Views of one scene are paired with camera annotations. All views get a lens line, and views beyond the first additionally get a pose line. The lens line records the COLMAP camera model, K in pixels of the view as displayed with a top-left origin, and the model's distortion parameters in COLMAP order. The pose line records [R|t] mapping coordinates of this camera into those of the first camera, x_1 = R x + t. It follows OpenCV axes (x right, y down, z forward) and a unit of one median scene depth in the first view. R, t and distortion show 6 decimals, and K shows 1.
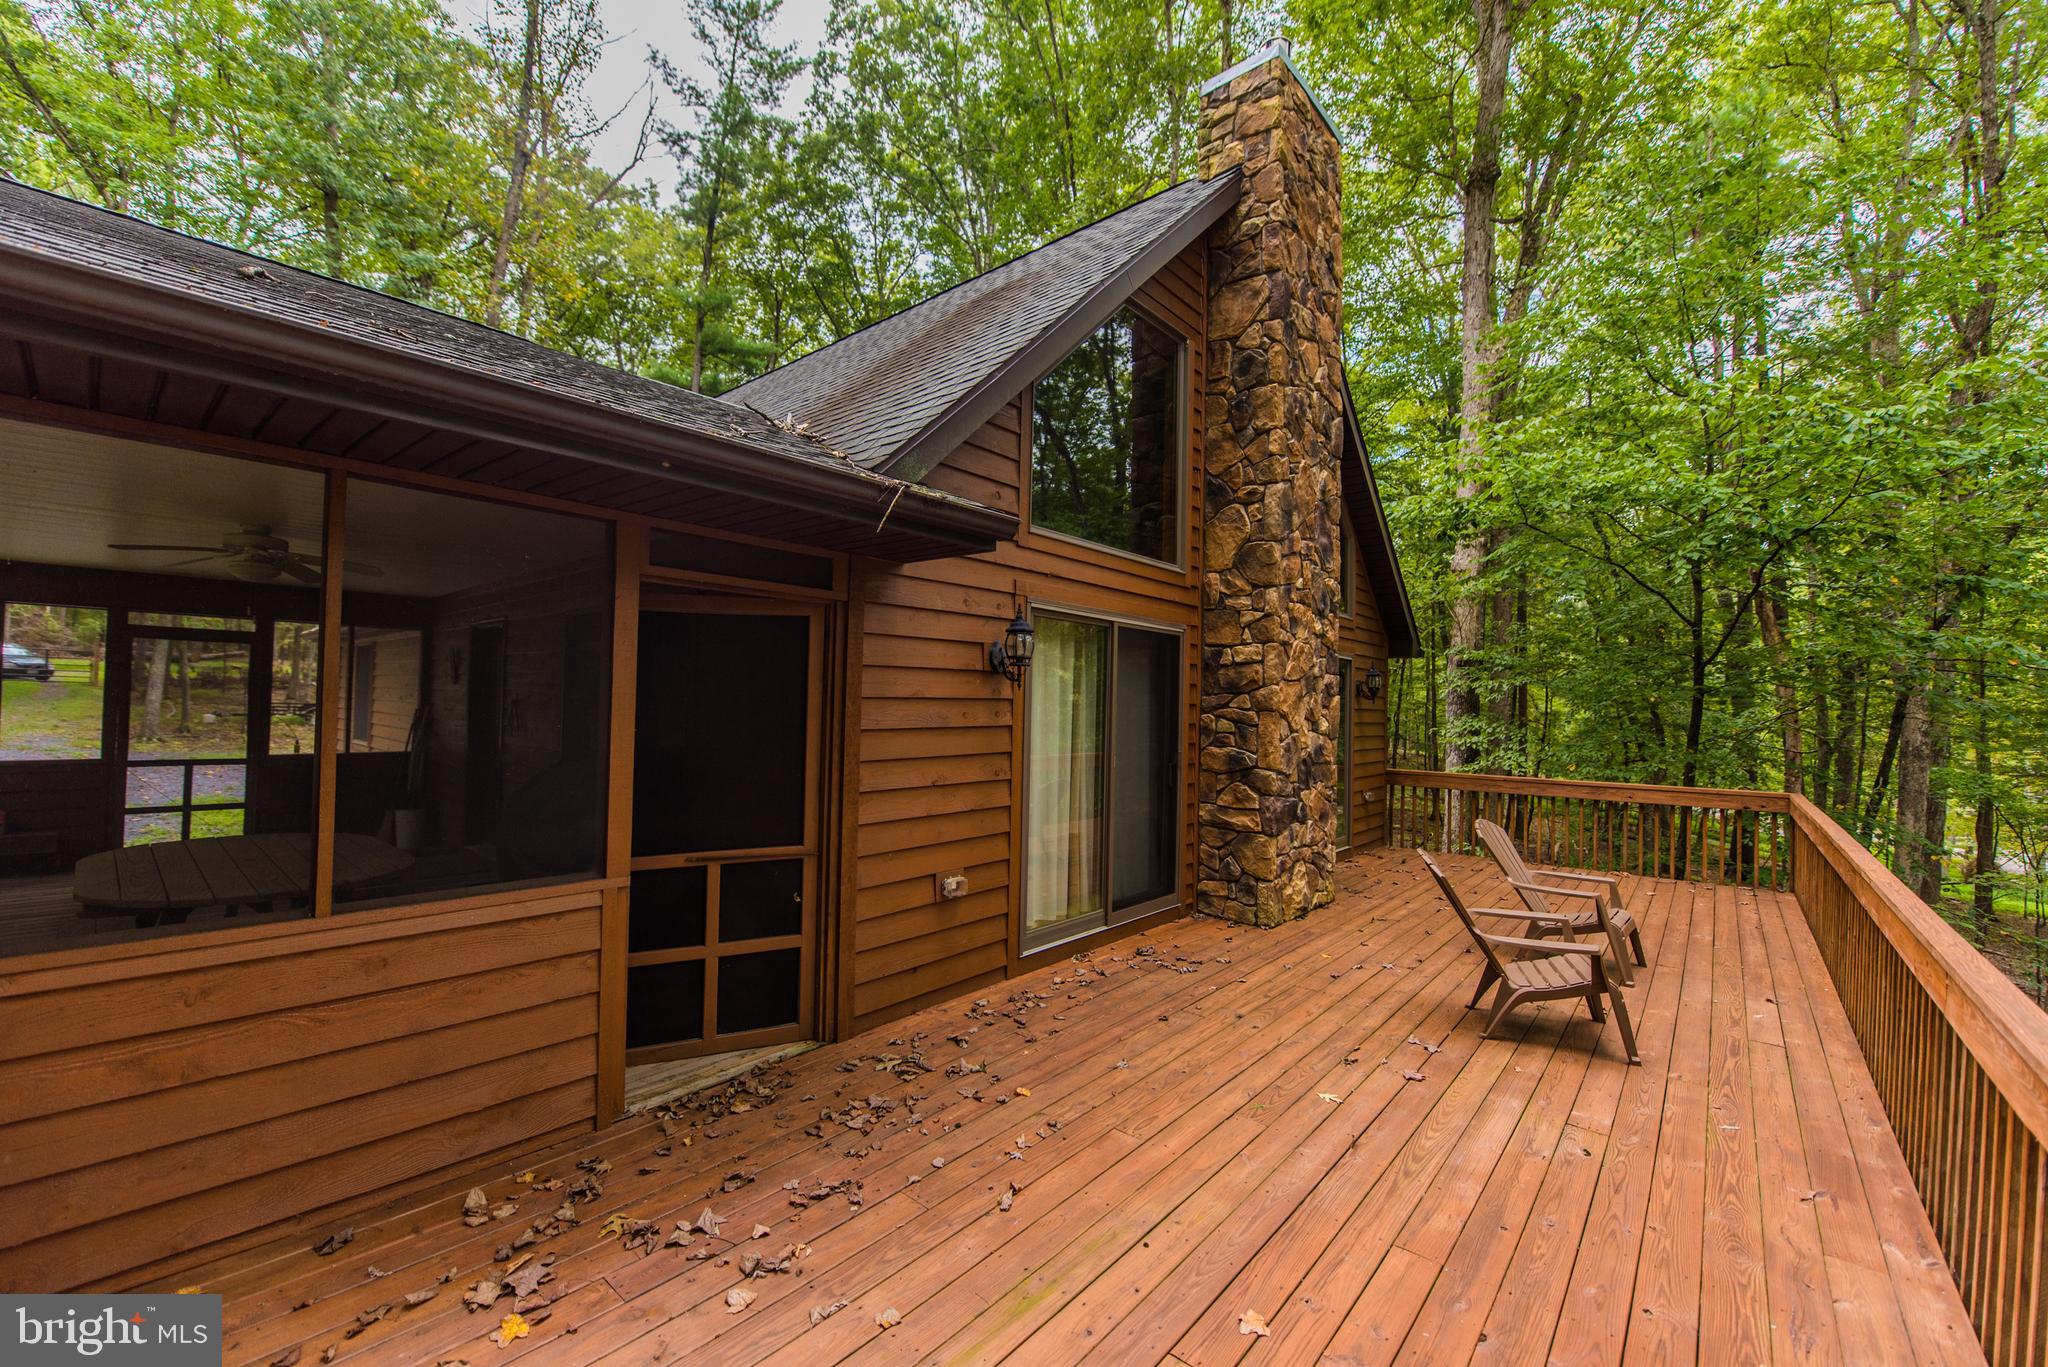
lens RADIAL K [[820.3, 0, 1011.2], [0, 820.3, 688.2], [0, 0, 1]] dist [-0.015529, -0.002195]
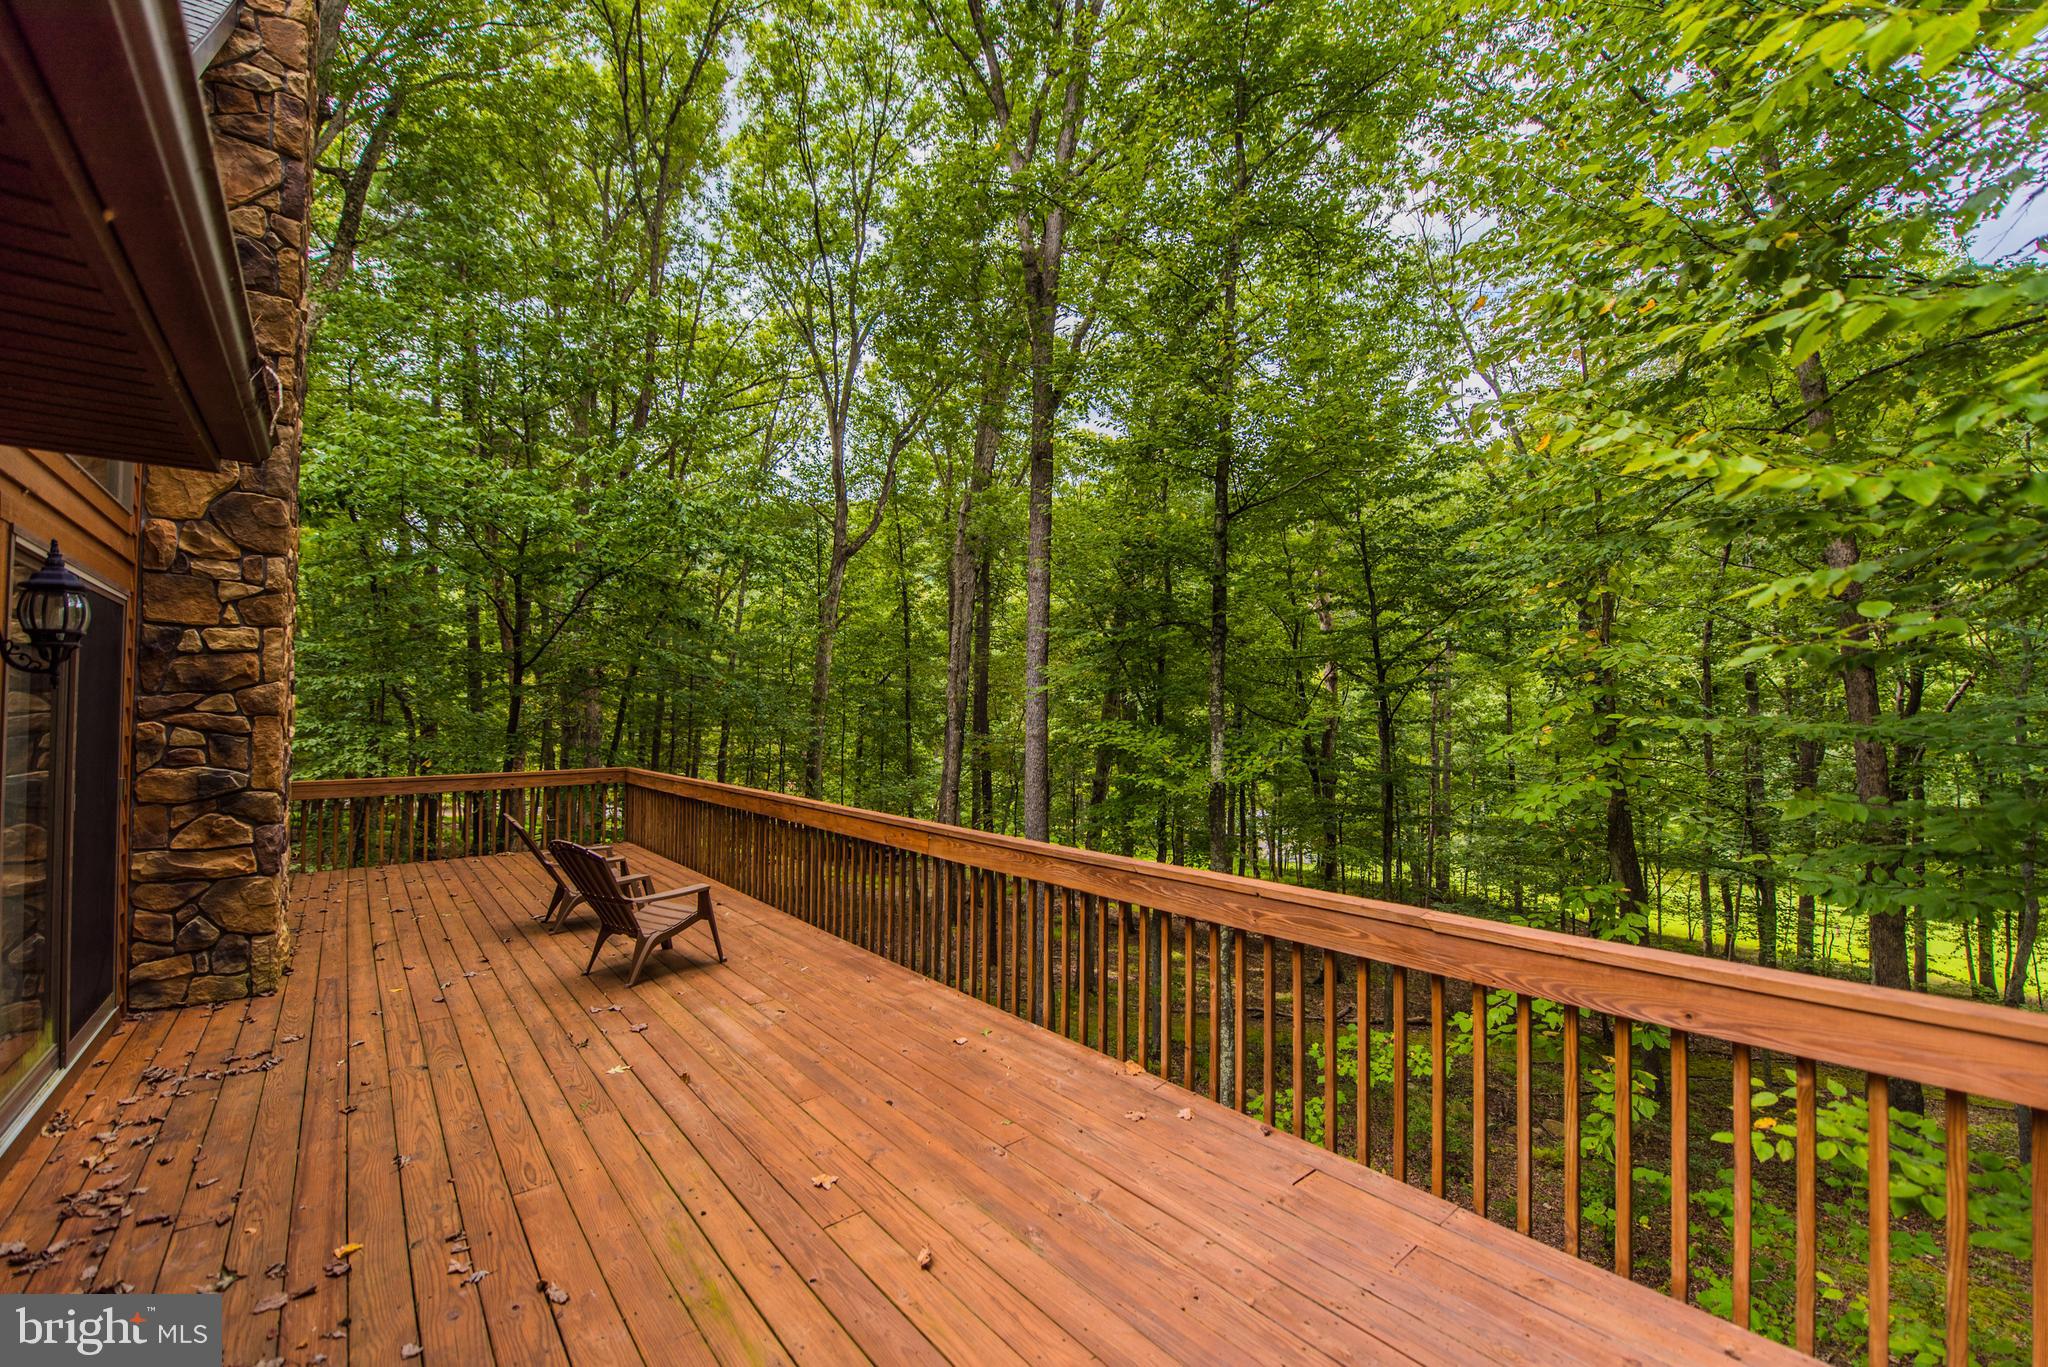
lens RADIAL K [[820.3, 0, 1030.2], [0, 820.3, 690.7], [0, 0, 1]] dist [-0.015529, -0.002195]
pose [[0.151226, 0.002726, 0.988495, -0.368810], [-0.010834, 0.999941, -0.001100, -0.002300], [-0.988440, -0.010543, 0.151247, 0.188385]]
